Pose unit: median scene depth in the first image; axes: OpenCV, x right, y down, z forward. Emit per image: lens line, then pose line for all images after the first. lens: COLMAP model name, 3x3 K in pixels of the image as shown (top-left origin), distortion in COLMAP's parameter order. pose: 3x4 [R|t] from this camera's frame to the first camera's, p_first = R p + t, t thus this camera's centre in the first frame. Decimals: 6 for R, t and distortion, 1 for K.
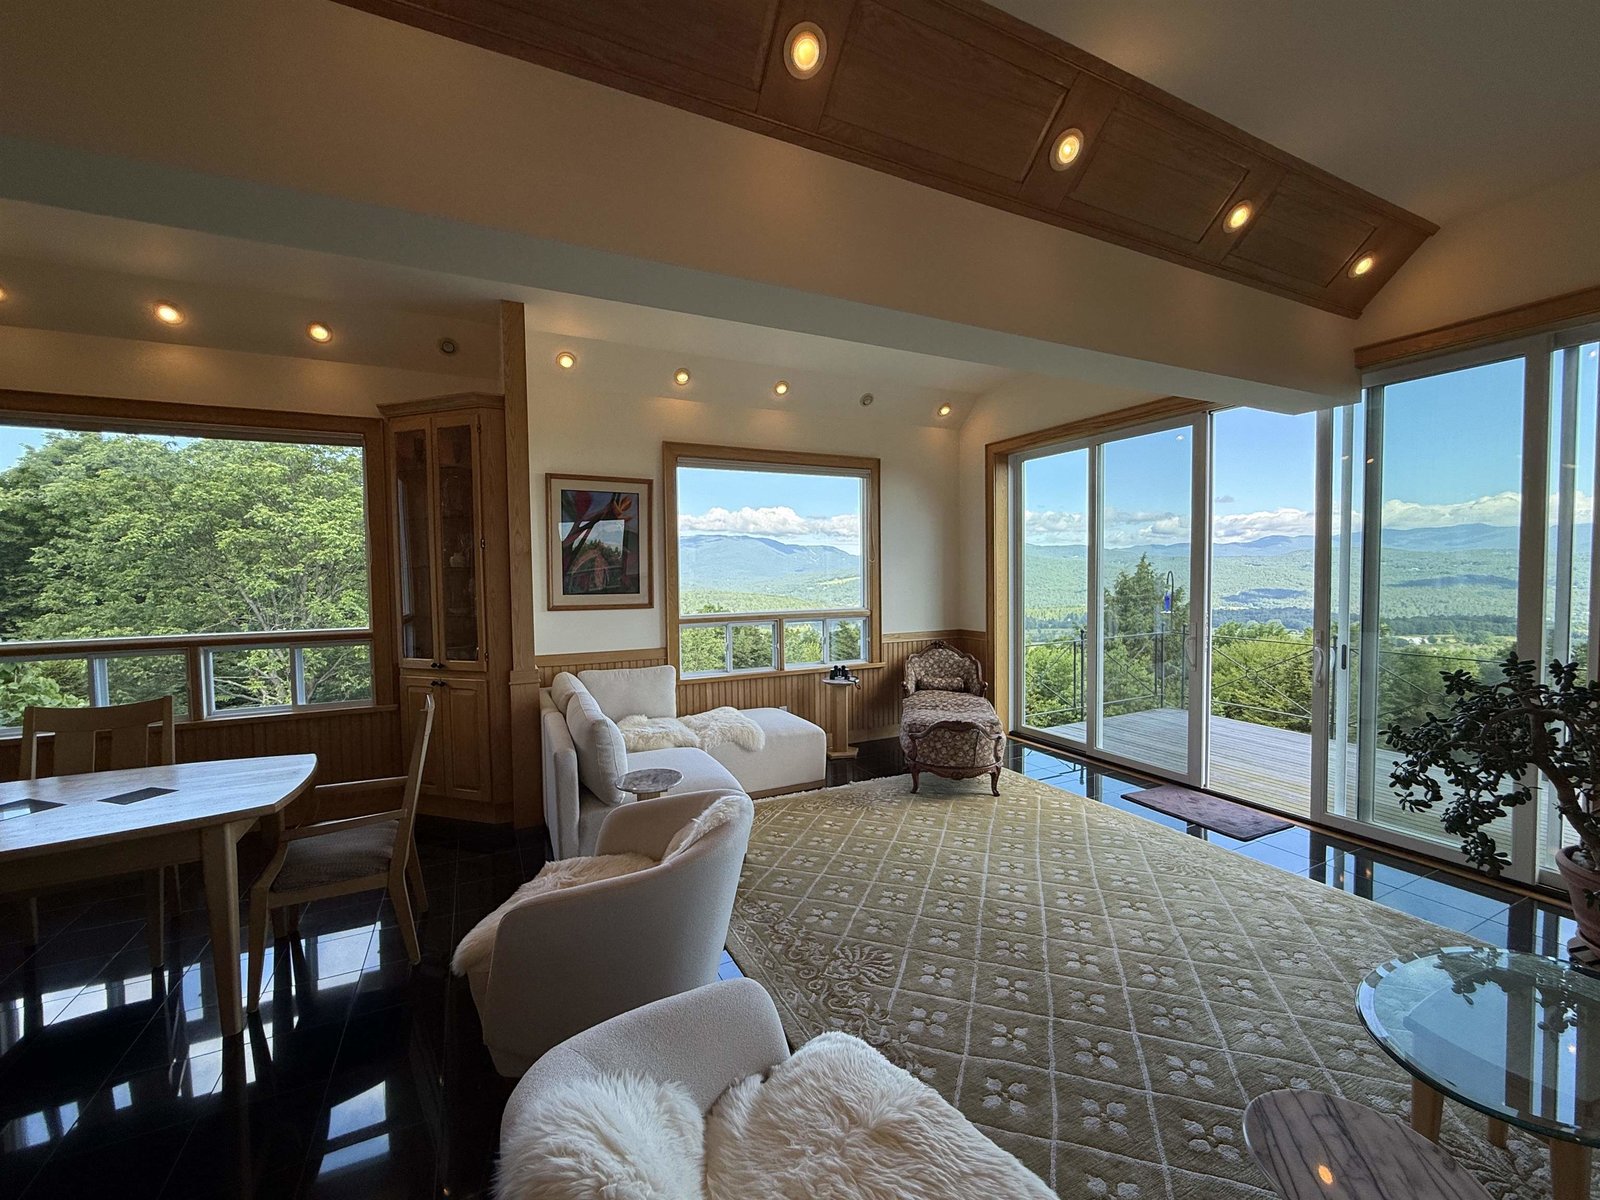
lens RADIAL K [[651.3, 0, 800.0], [0, 651.3, 600.0], [0, 0, 1]] dist [-0.000573, 0.000619]
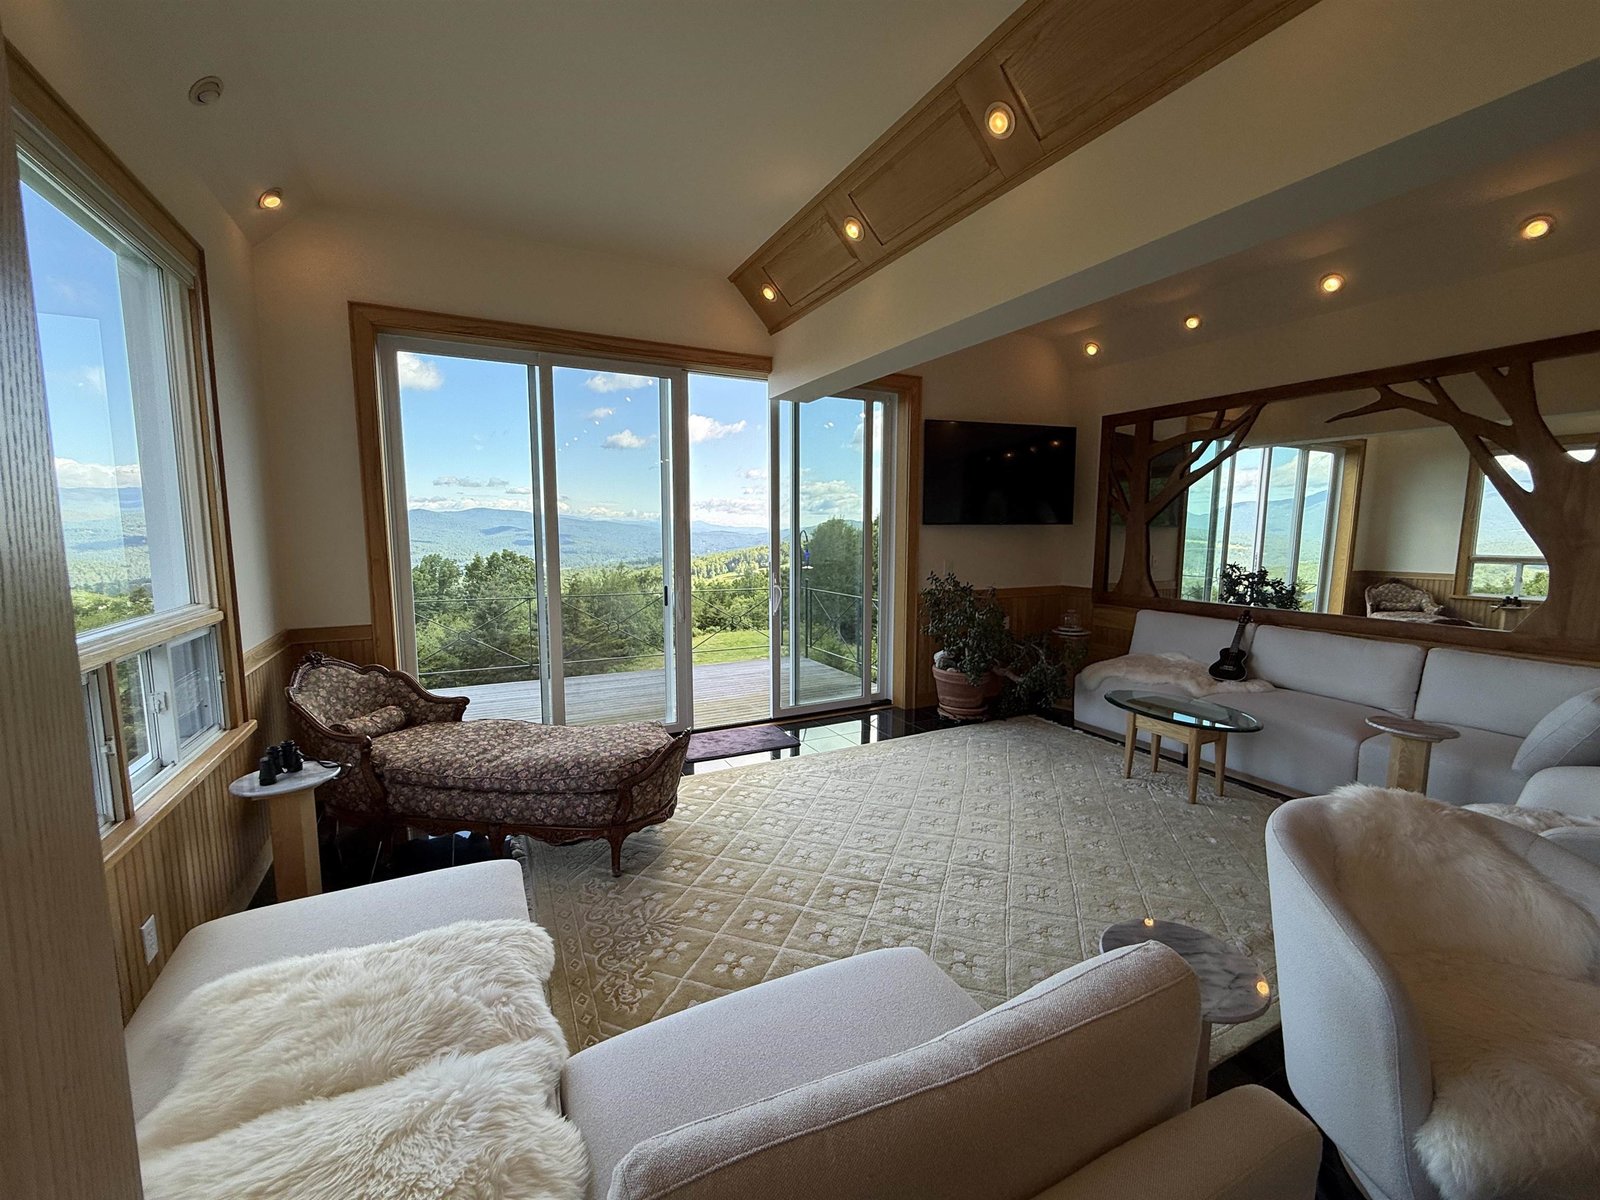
lens RADIAL K [[651.3, 0, 800.0], [0, 651.3, 600.0], [0, 0, 1]] dist [-0.000573, 0.000619]
pose [[-0.017736, -0.098964, 0.994933, -0.428561], [0.041549, 0.994157, 0.099628, -0.022535], [-0.998979, 0.043106, -0.013521, 0.827857]]
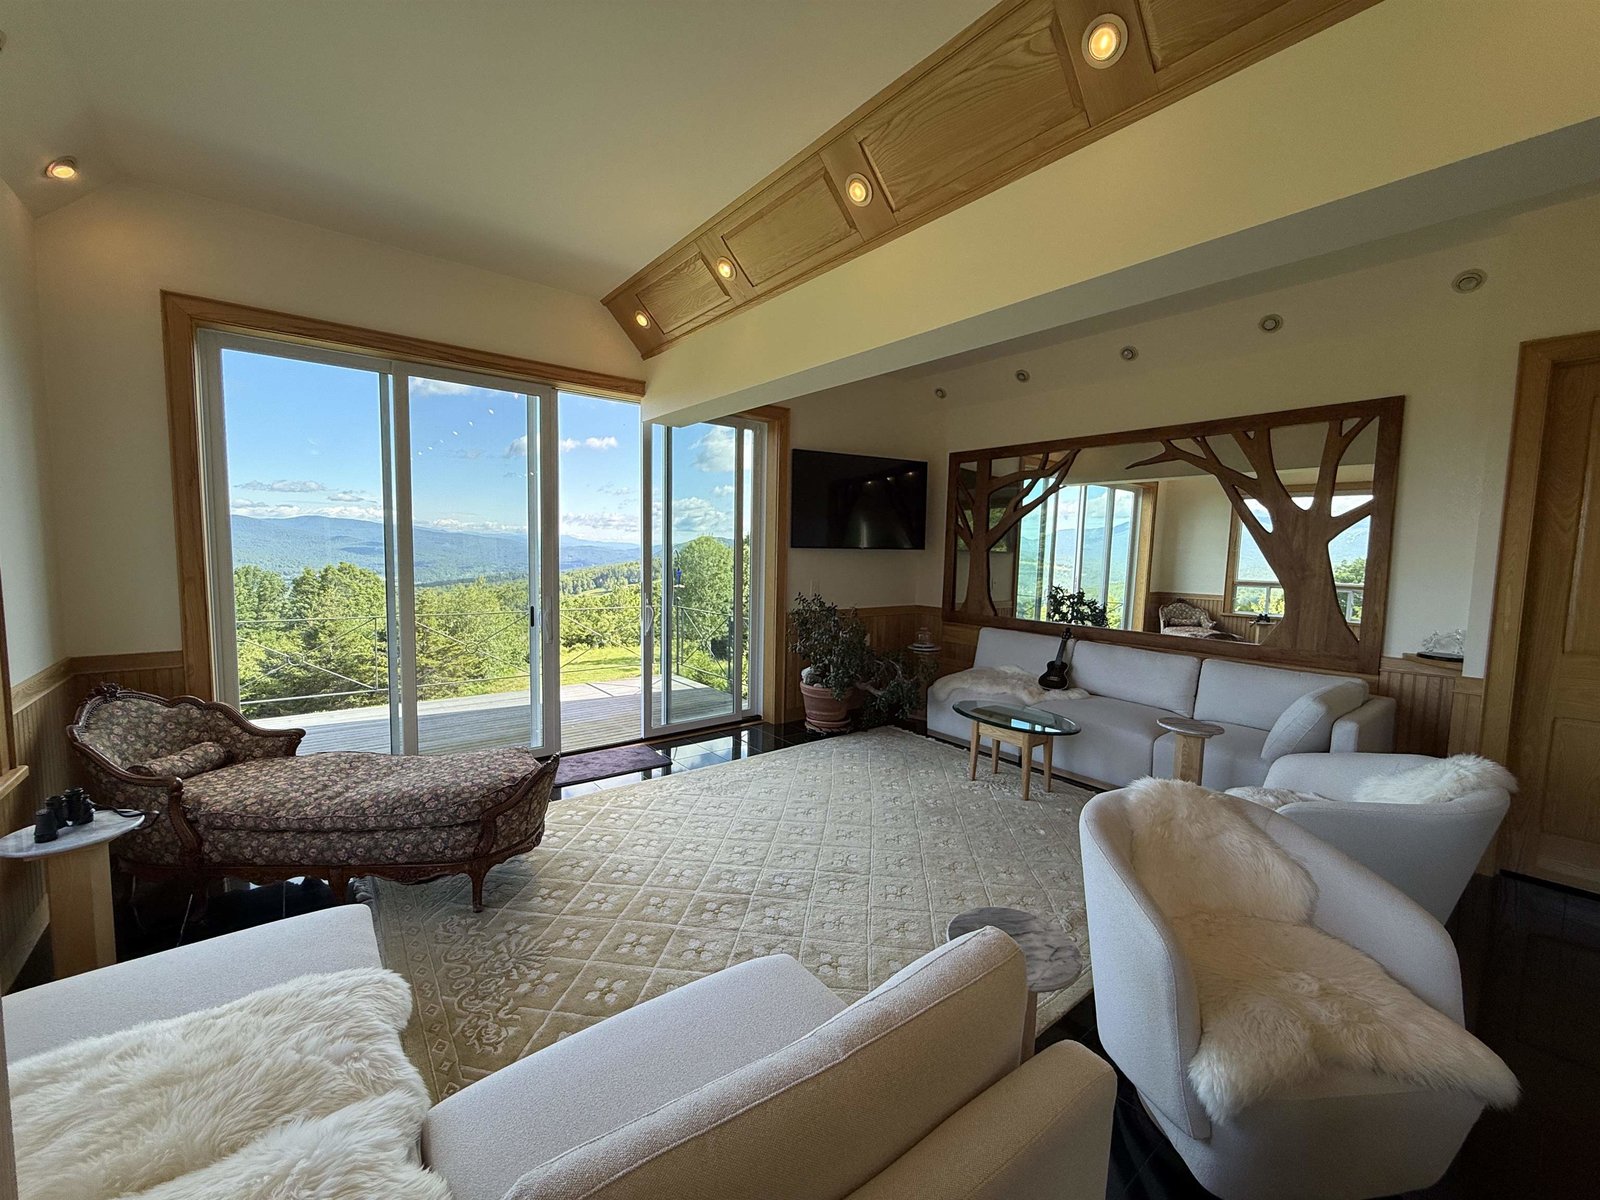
lens RADIAL K [[638.3, 0, 795.3], [0, 638.3, 600.5], [0, 0, 1]] dist [-0.000709, 0.000672]
pose [[-0.209046, -0.075187, 0.975011, -0.442247], [0.023620, 0.996361, 0.081897, -0.030708], [-0.977620, 0.040150, -0.206510, 0.831002]]
